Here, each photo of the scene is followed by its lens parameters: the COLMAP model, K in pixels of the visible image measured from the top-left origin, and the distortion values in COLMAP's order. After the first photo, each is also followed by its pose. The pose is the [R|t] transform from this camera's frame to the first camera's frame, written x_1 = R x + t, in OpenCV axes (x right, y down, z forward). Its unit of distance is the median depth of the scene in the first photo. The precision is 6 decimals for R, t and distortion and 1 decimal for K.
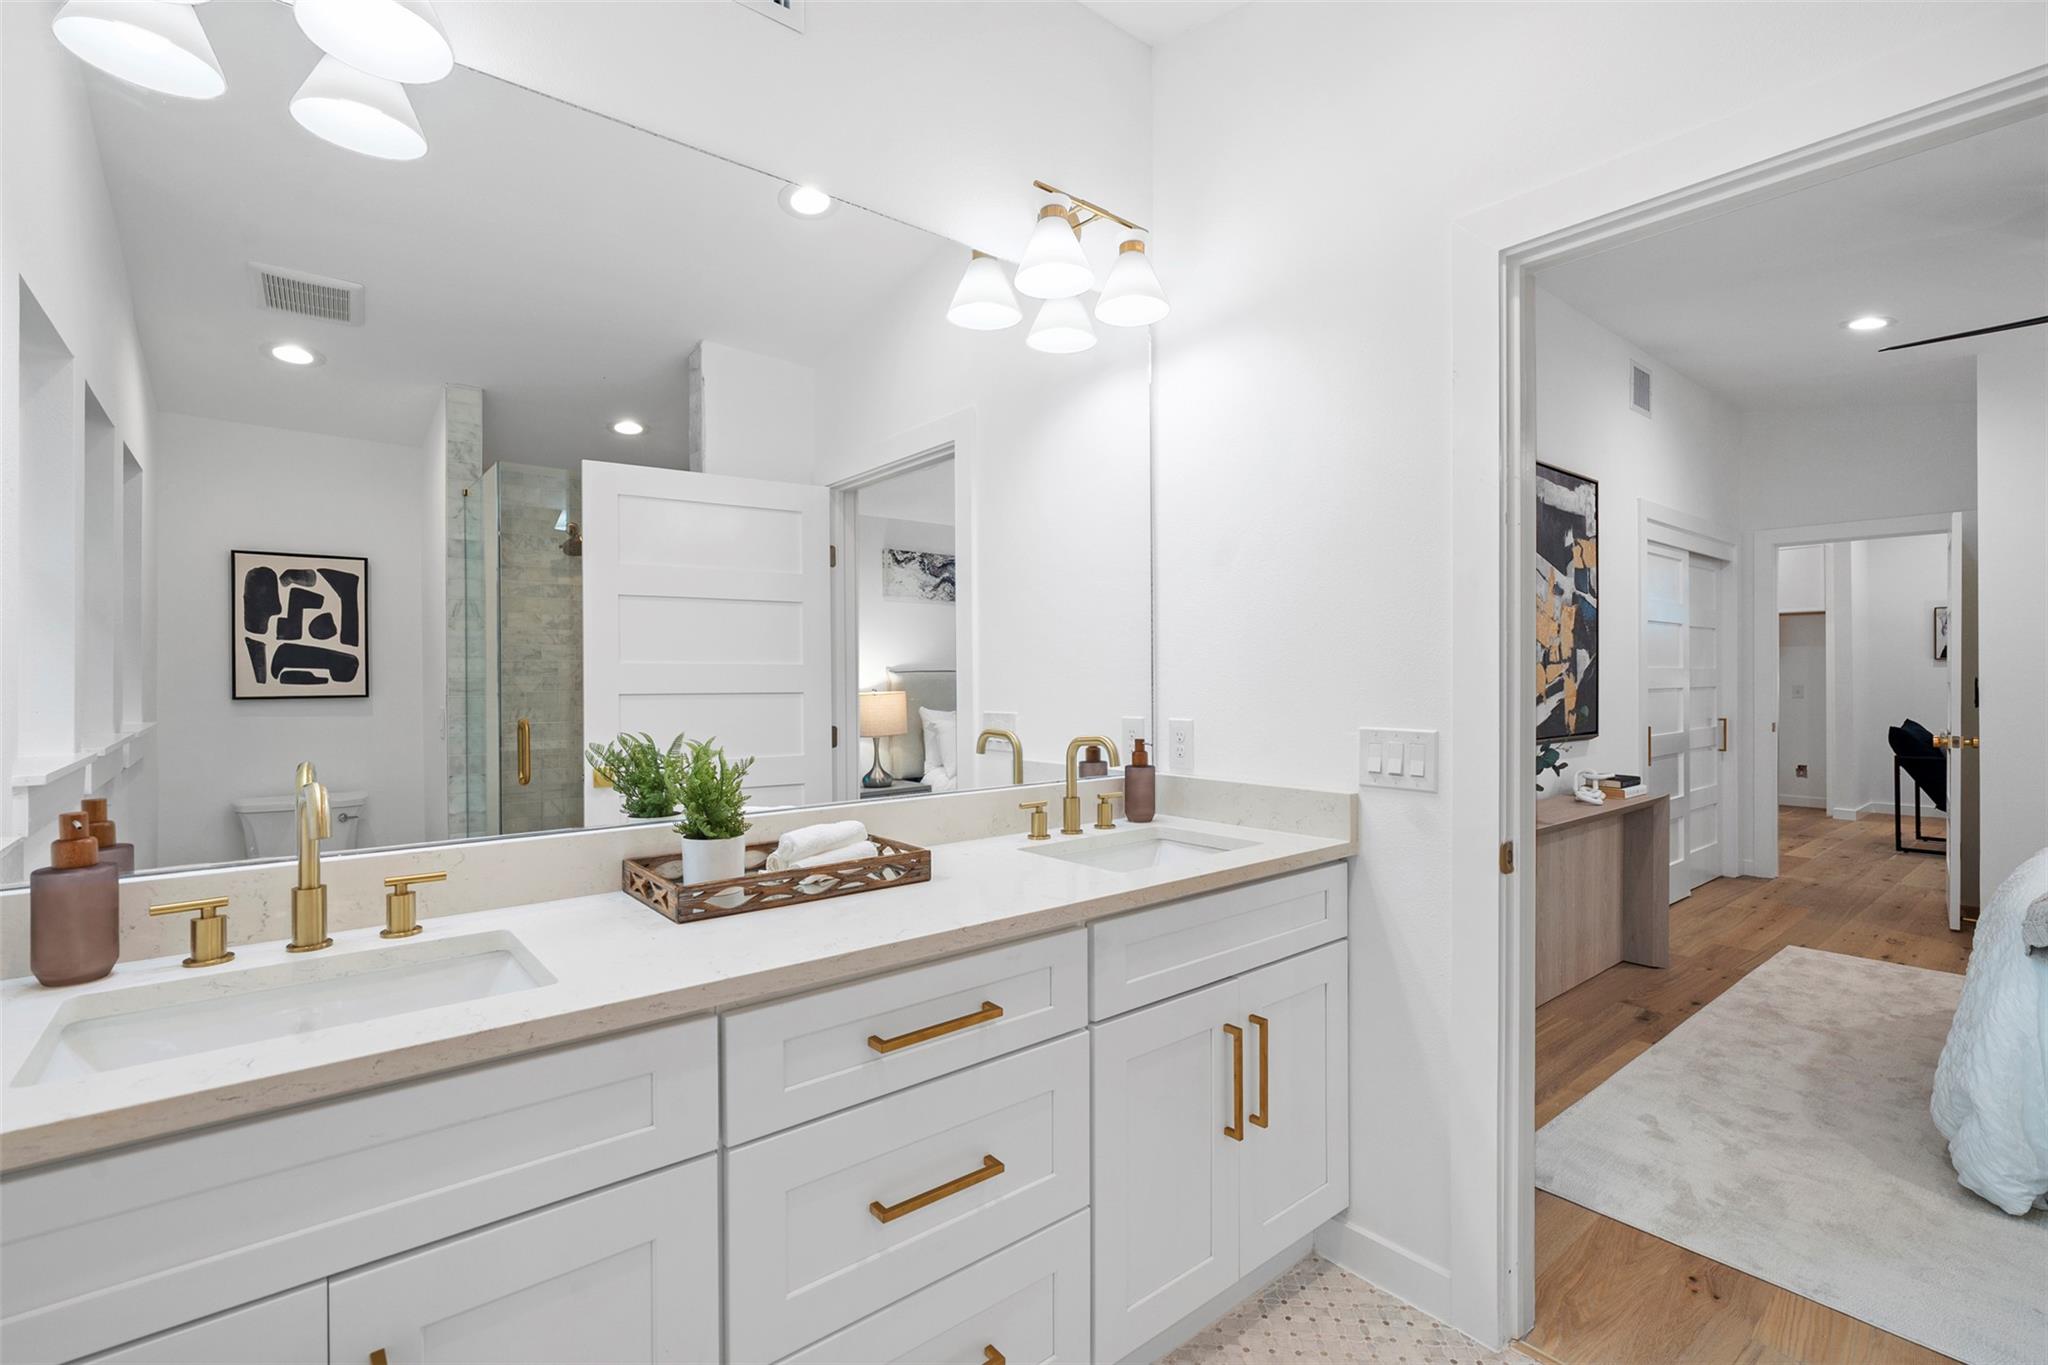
lens RADIAL K [[948.8, 0, 1019.8], [0, 948.8, 675.7], [0, 0, 1]] dist [-0.001915, -0.000033]
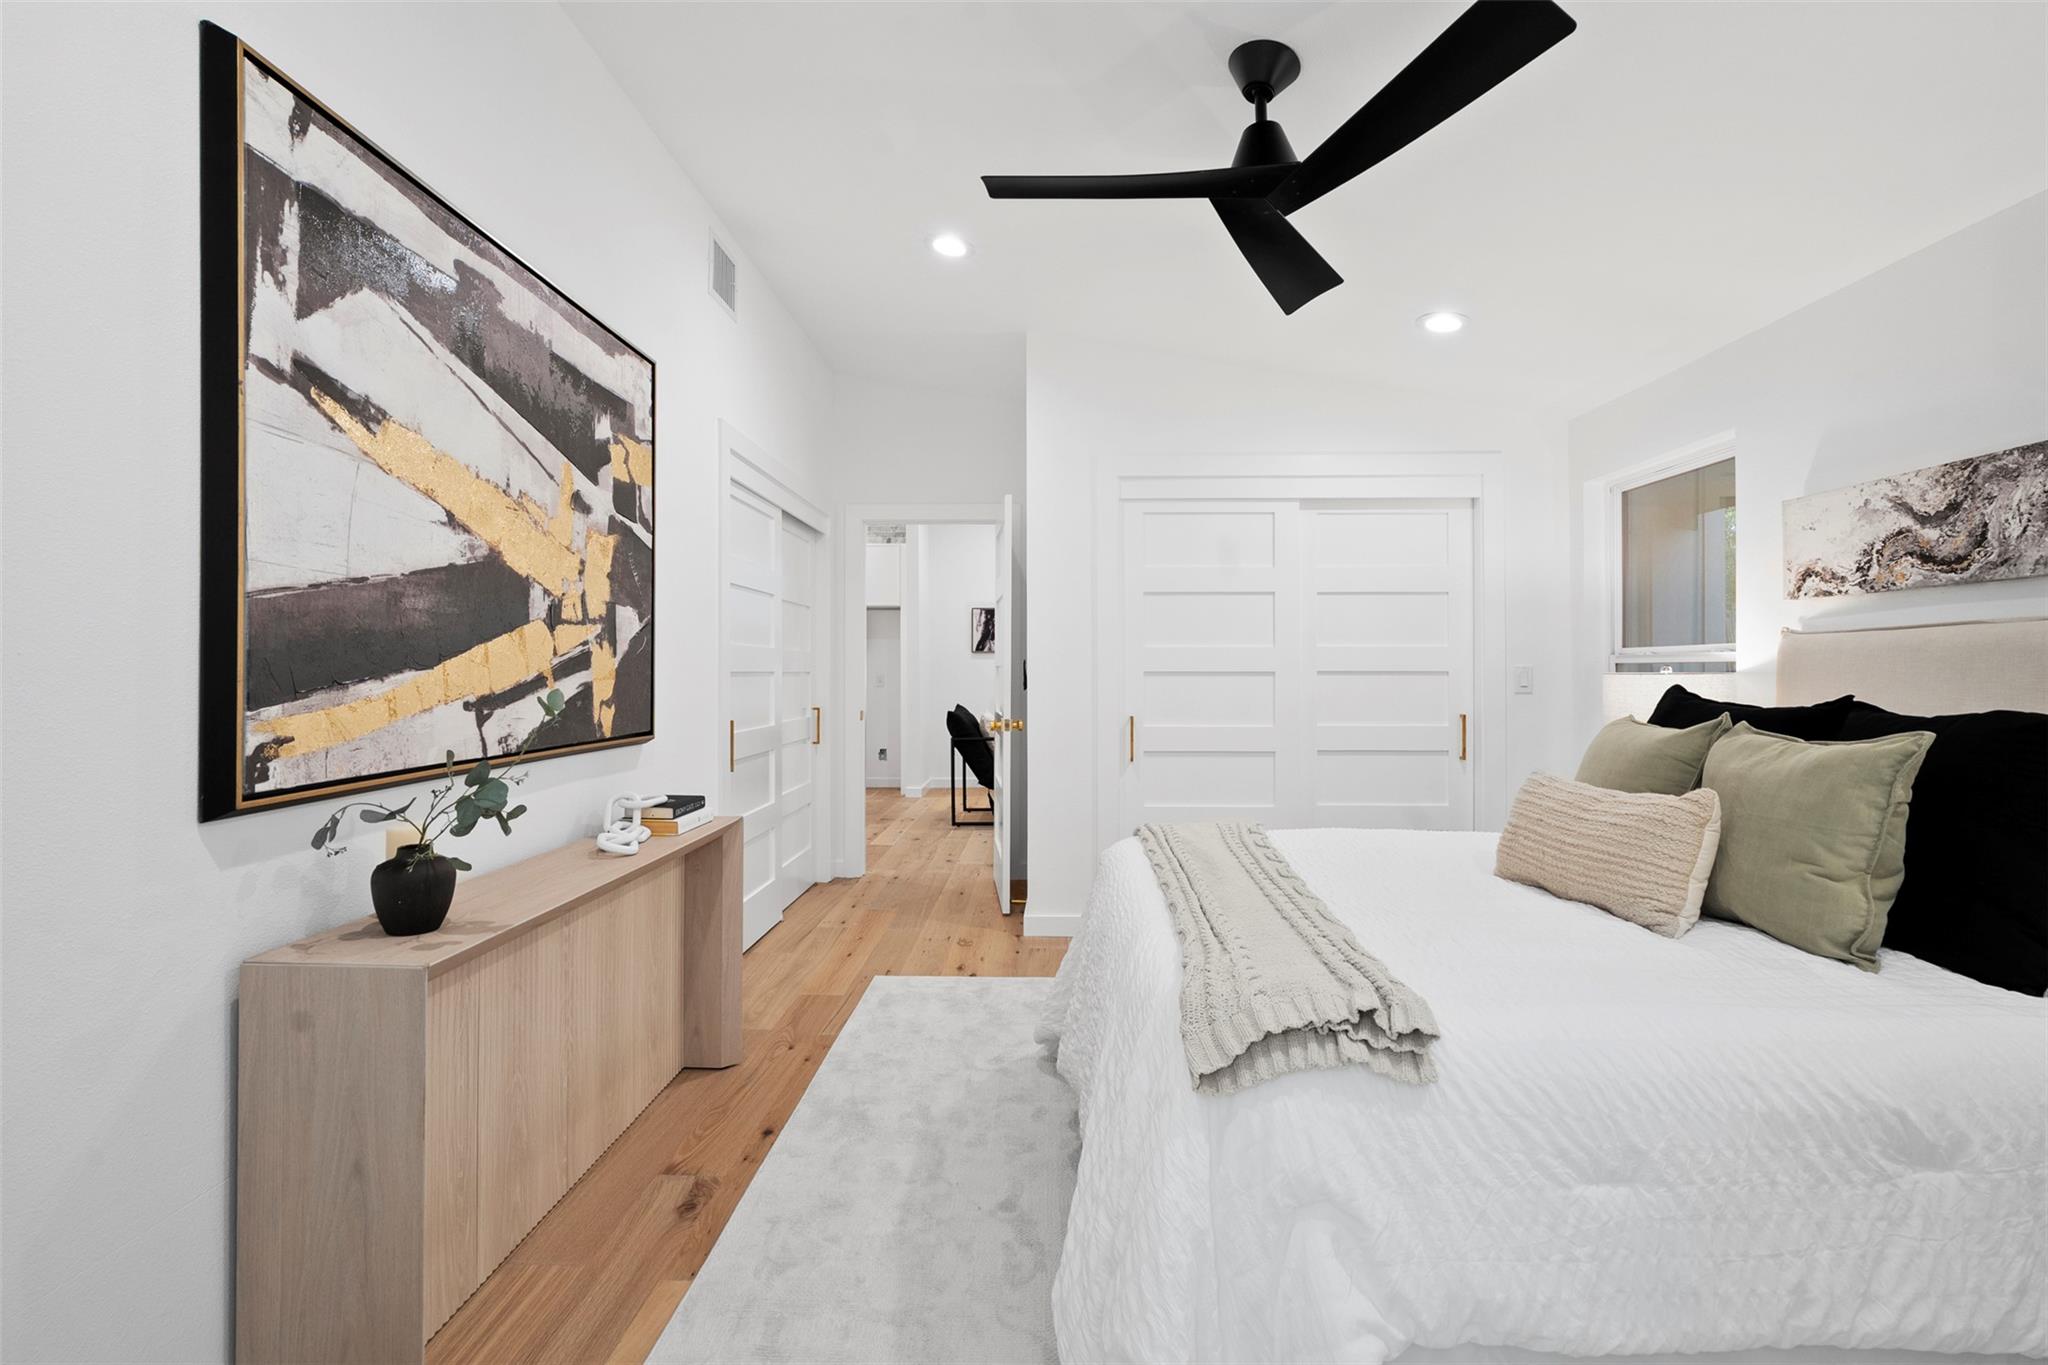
lens RADIAL K [[948.8, 0, 1019.8], [0, 948.8, 675.7], [0, 0, 1]] dist [-0.001915, -0.000033]
pose [[0.670479, -0.000680, 0.741929, 0.288748], [-0.001956, 0.999994, 0.002684, 0.017186], [-0.741926, -0.003251, 0.670473, 0.360567]]
